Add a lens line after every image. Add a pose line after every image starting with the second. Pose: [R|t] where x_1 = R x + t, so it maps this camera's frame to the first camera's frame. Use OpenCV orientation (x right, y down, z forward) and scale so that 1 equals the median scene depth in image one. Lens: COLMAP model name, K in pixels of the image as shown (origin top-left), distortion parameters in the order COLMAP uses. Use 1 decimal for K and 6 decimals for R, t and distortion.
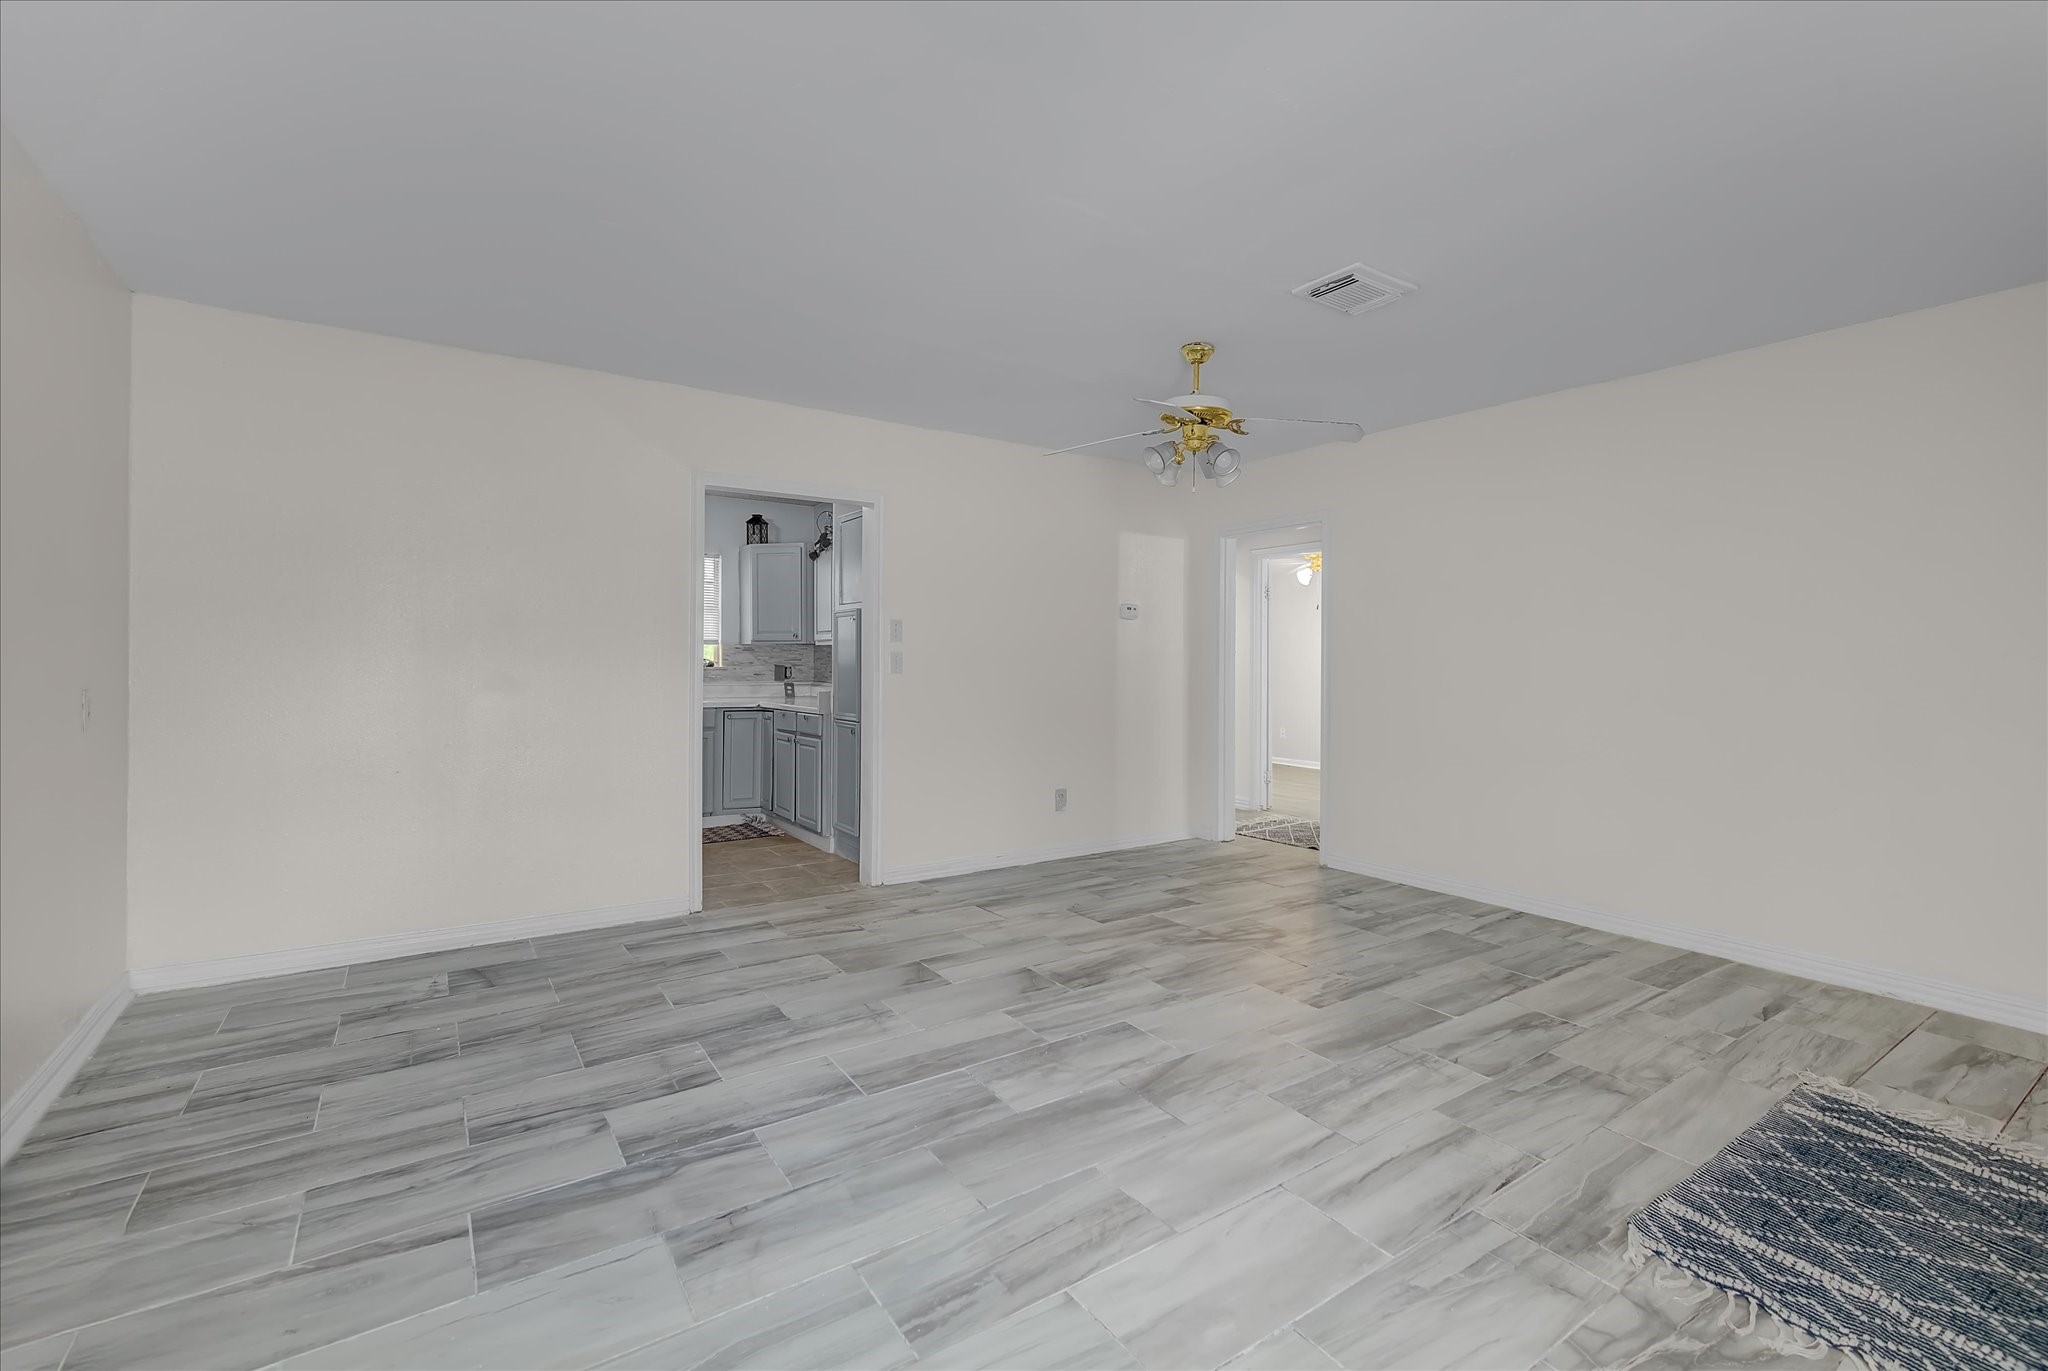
lens RADIAL K [[906.7, 0, 1032.3], [0, 906.7, 672.9], [0, 0, 1]] dist [0.001746, 0.000563]
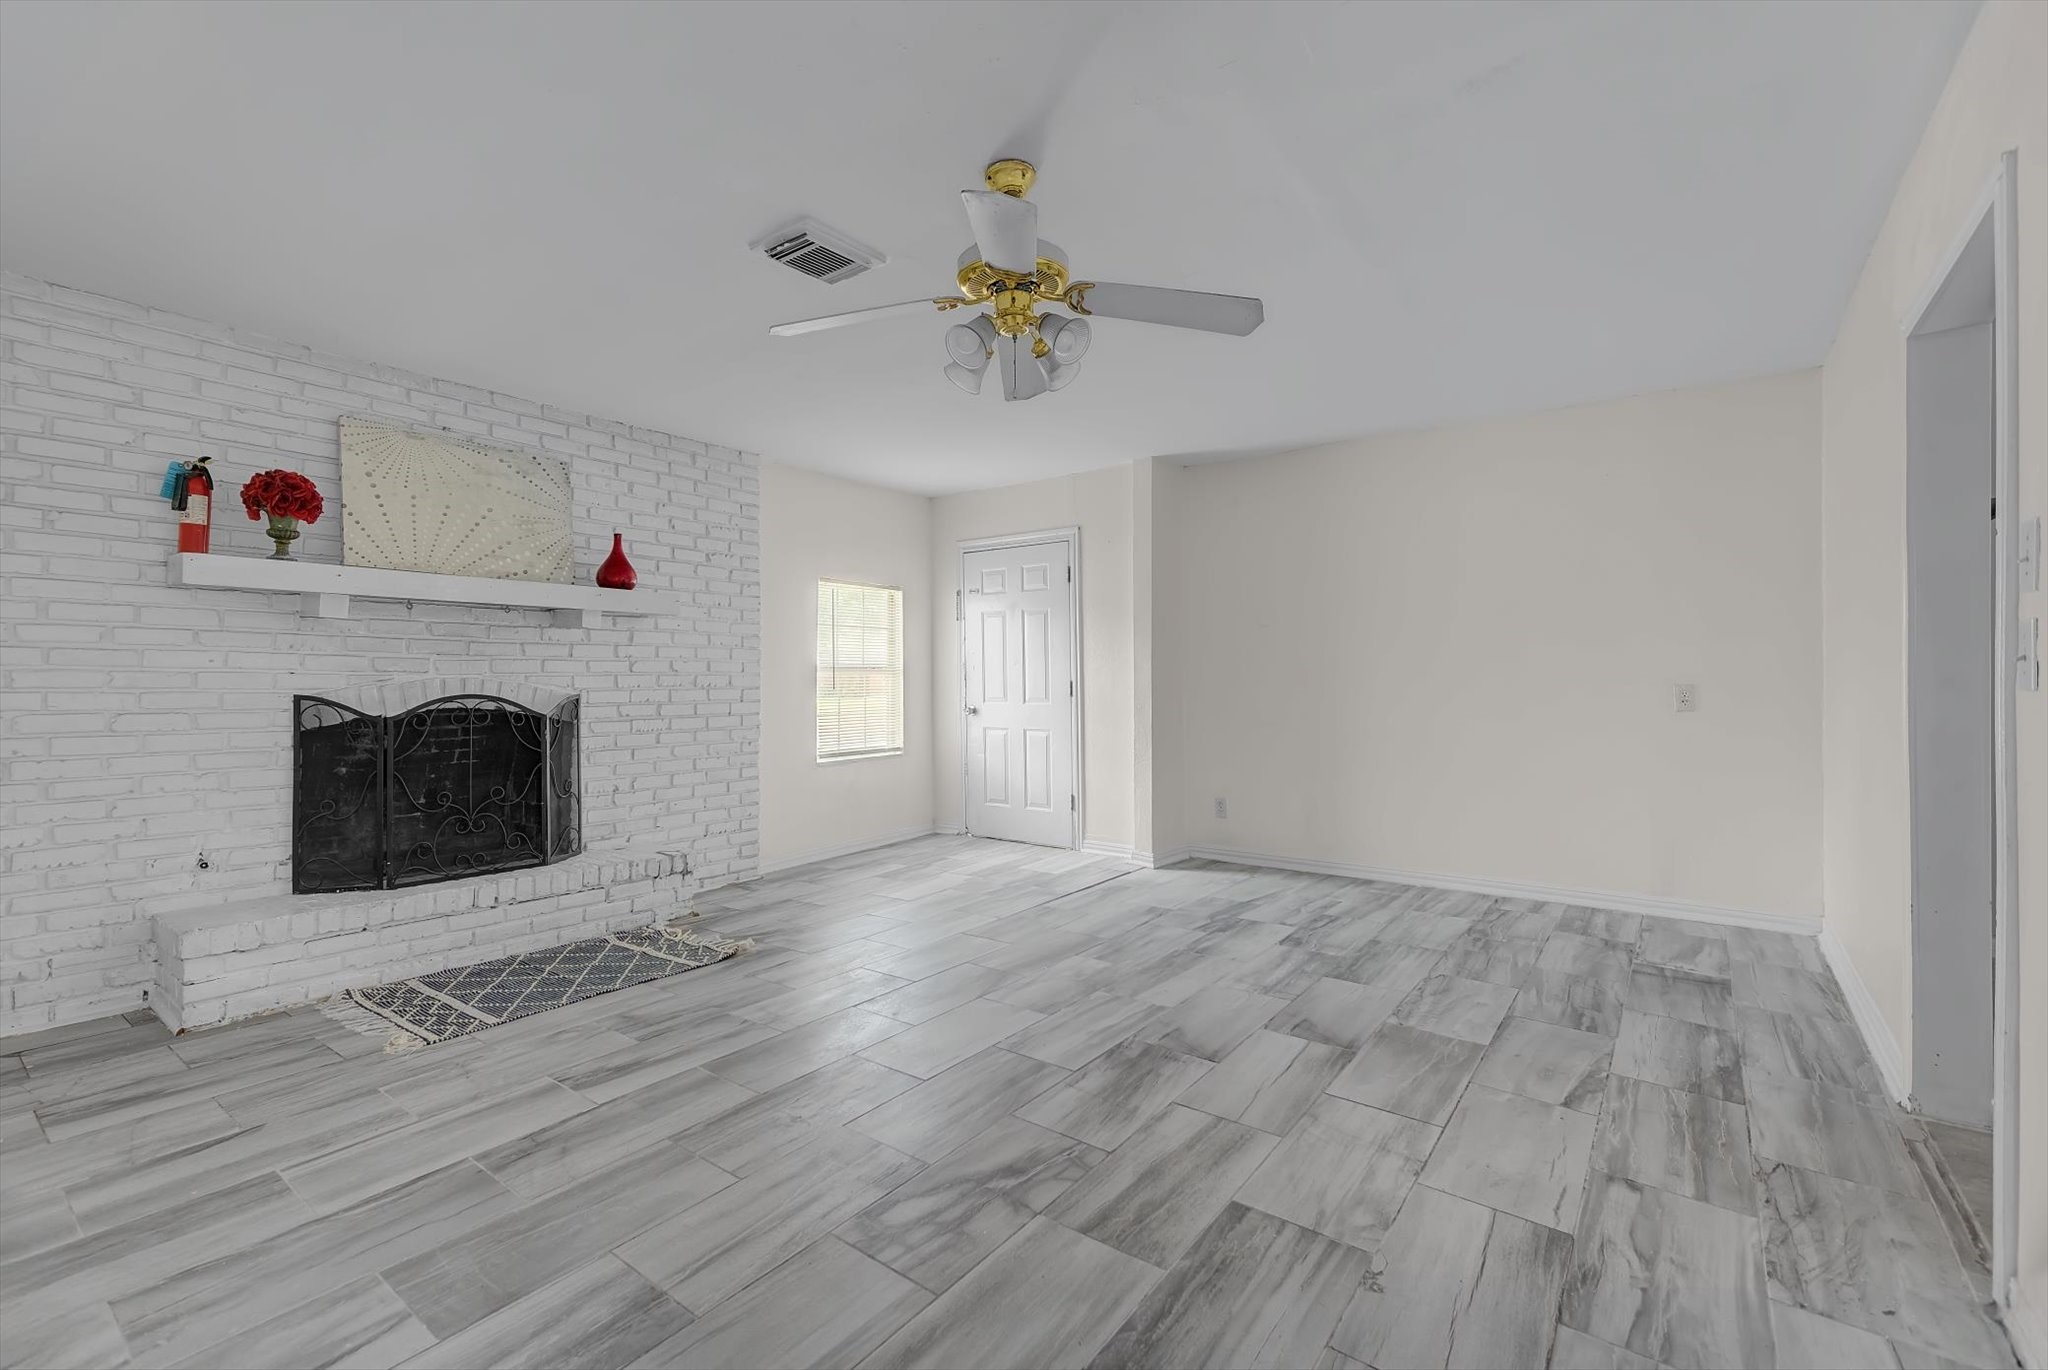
lens RADIAL K [[906.7, 0, 1024.5], [0, 906.7, 677.7], [0, 0, 1]] dist [0.001746, 0.000563]
pose [[-0.941935, -0.001966, -0.335790, 0.415995], [-0.008186, 0.999820, 0.017108, -0.006453], [0.335696, 0.018864, -0.941782, 1.720305]]
